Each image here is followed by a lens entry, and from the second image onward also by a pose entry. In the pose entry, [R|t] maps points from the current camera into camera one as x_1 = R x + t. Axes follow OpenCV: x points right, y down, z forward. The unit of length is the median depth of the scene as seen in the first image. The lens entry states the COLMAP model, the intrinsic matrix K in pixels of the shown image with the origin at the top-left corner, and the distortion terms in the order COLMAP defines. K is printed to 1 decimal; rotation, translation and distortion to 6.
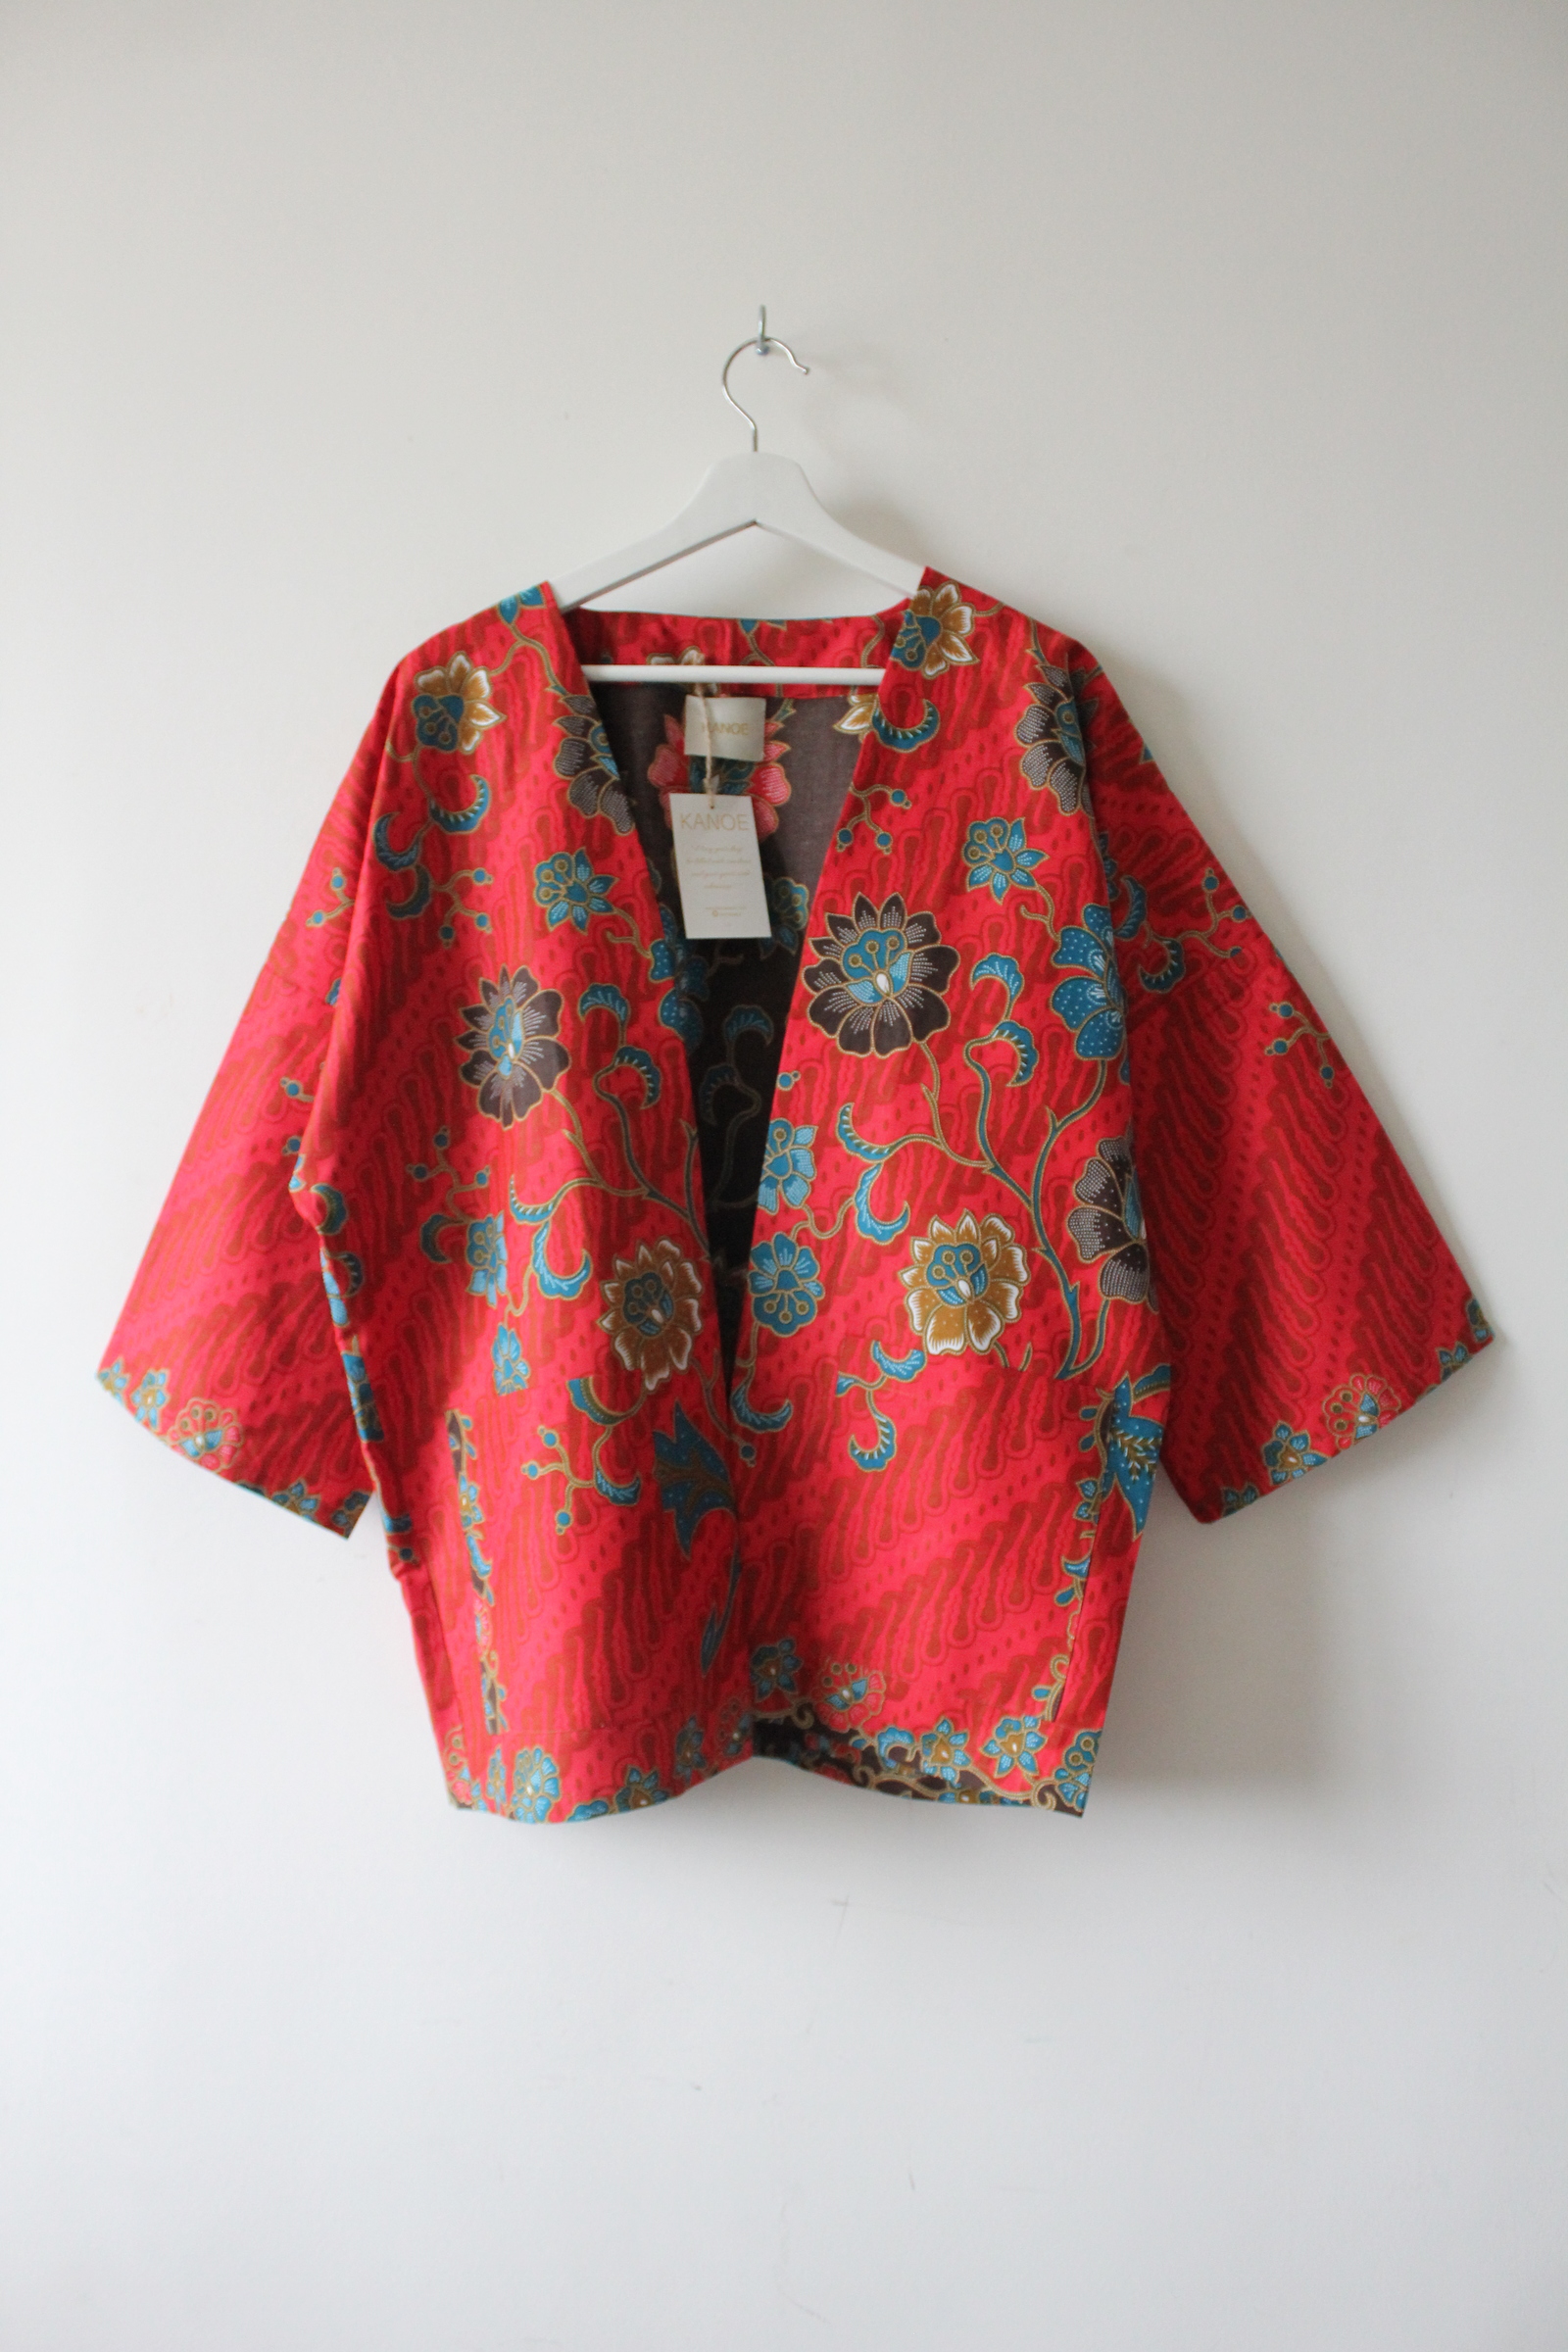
lens RADIAL K [[1851.1, 0, 784.0], [0, 1851.1, 1176.0], [0, 0, 1]] dist [-0.140655, 0.004144]
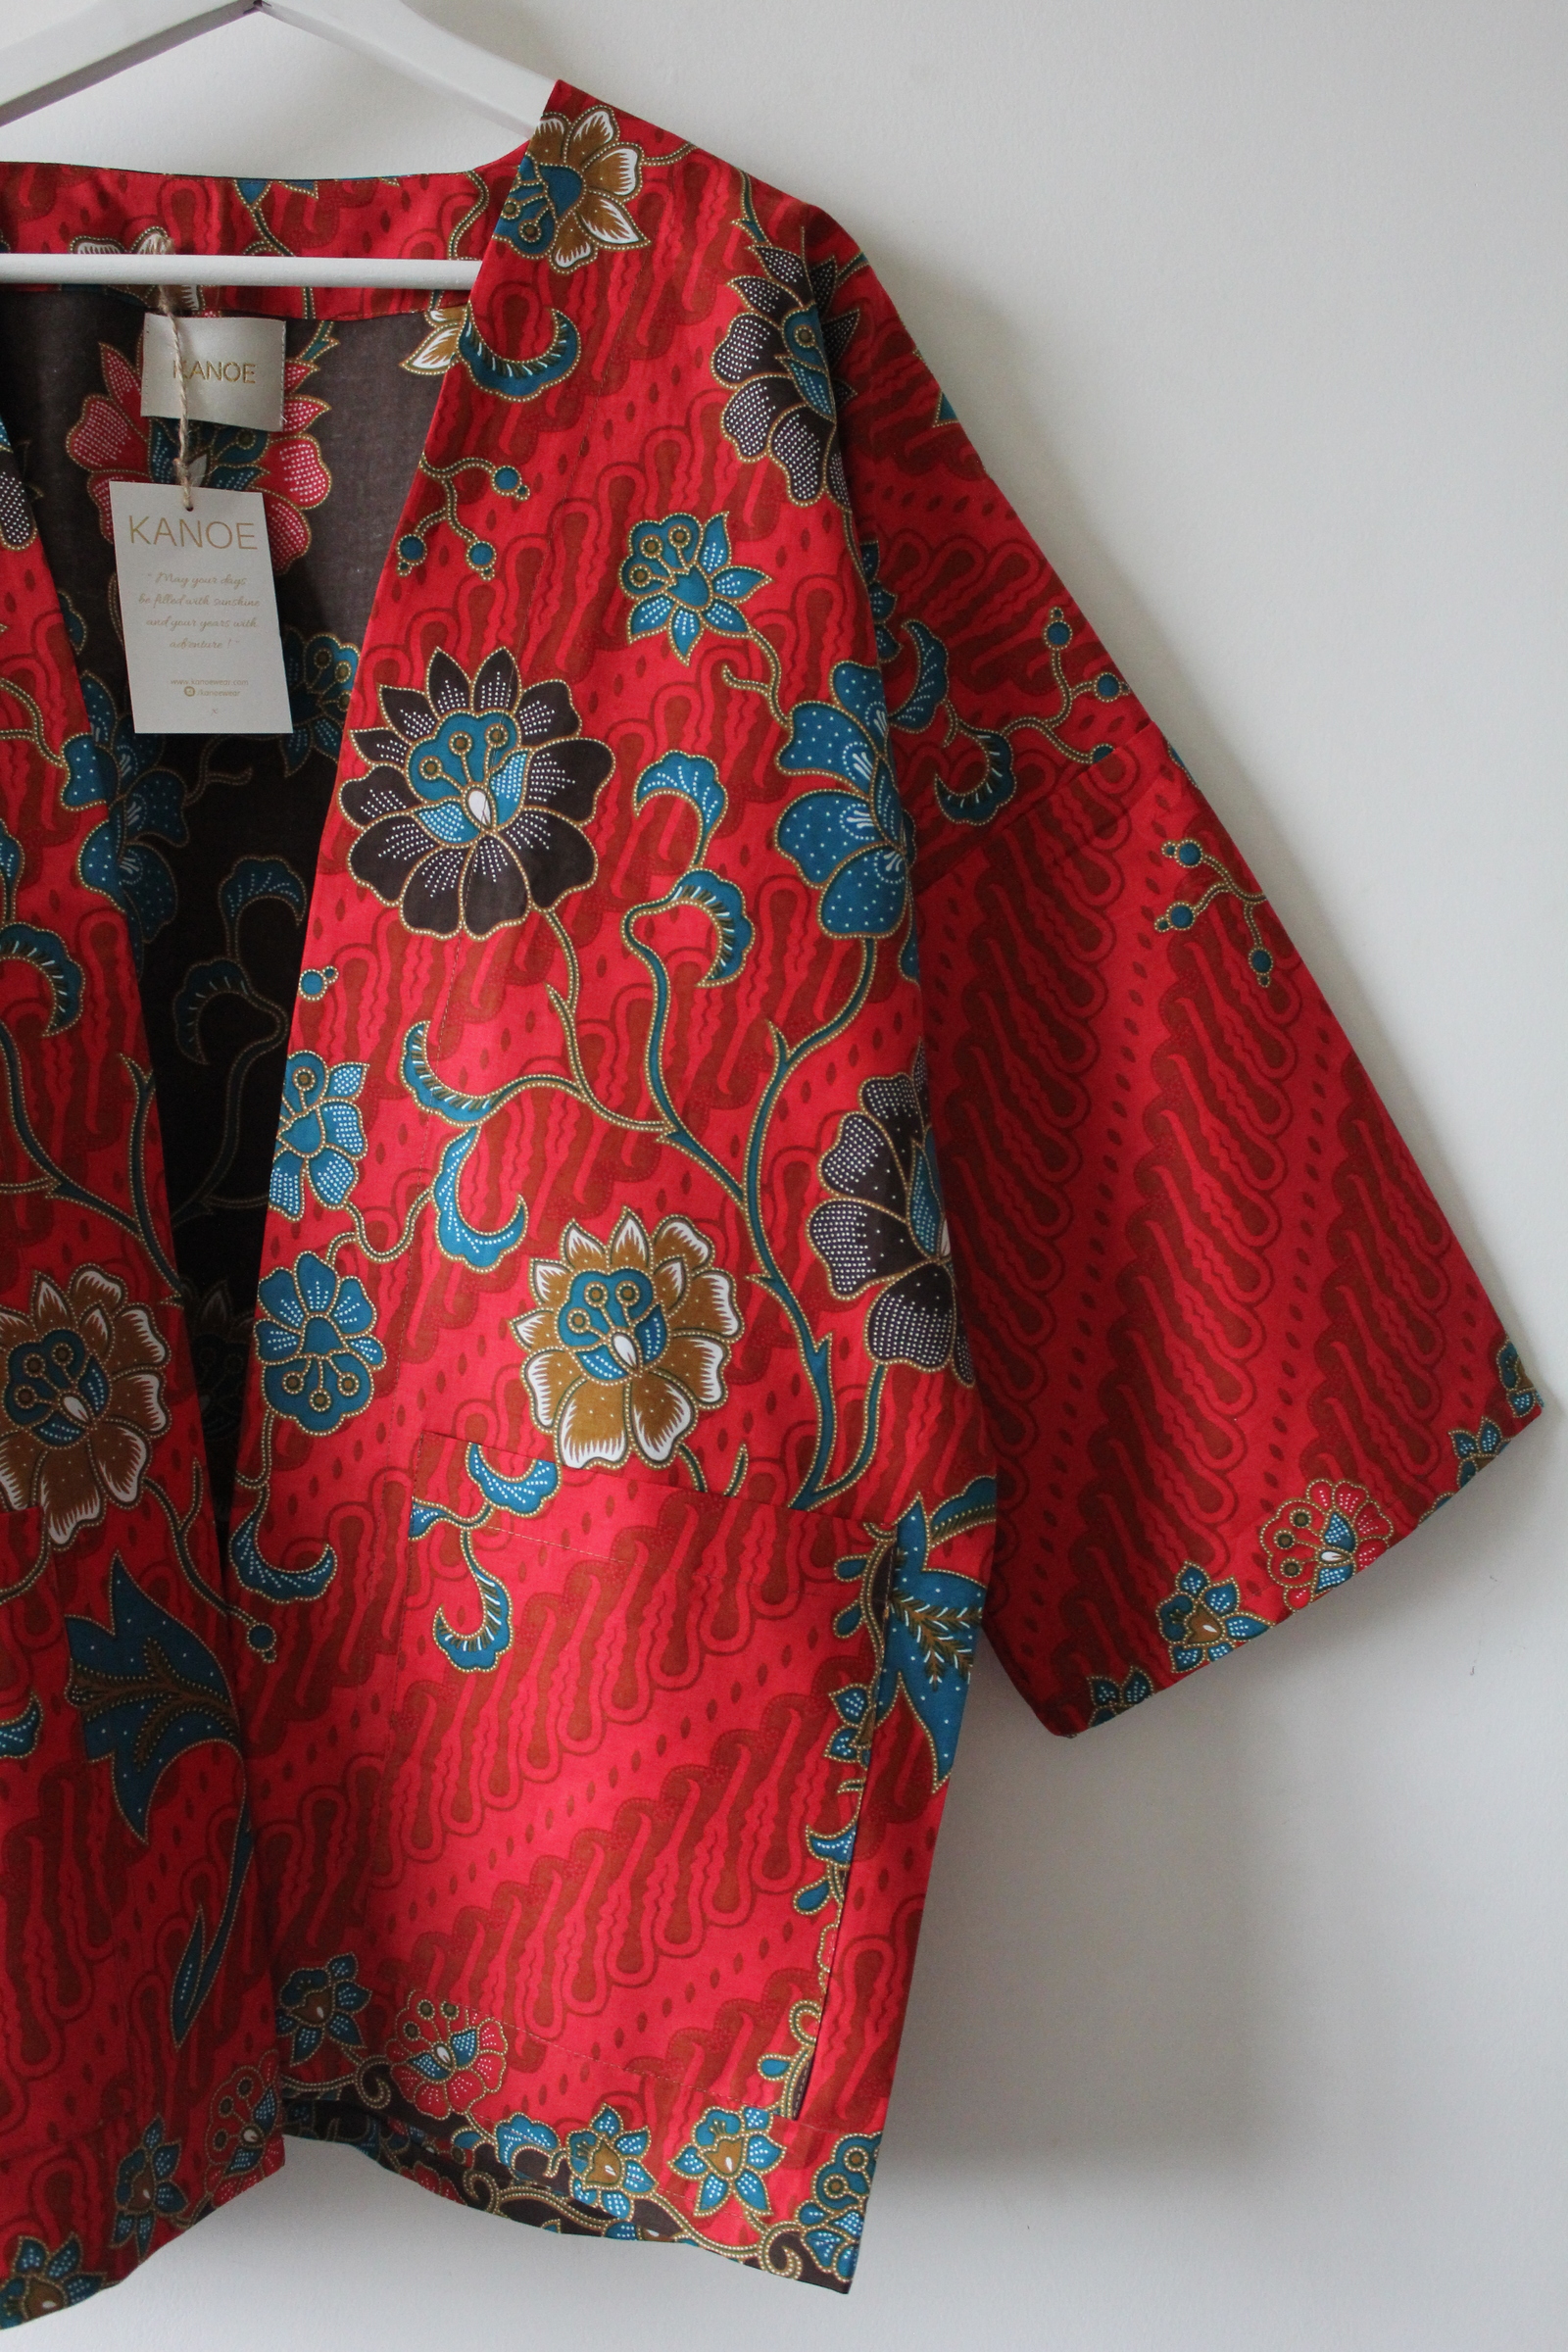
lens RADIAL K [[1984.6, 0, 784.0], [0, 1984.6, 1176.0], [0, 0, 1]] dist [-0.134970, 0.118653]
pose [[0.996780, -0.015097, 0.078749, 0.097038], [0.013505, 0.999694, 0.020701, -0.003242], [-0.079037, -0.019571, 0.996680, 0.393265]]
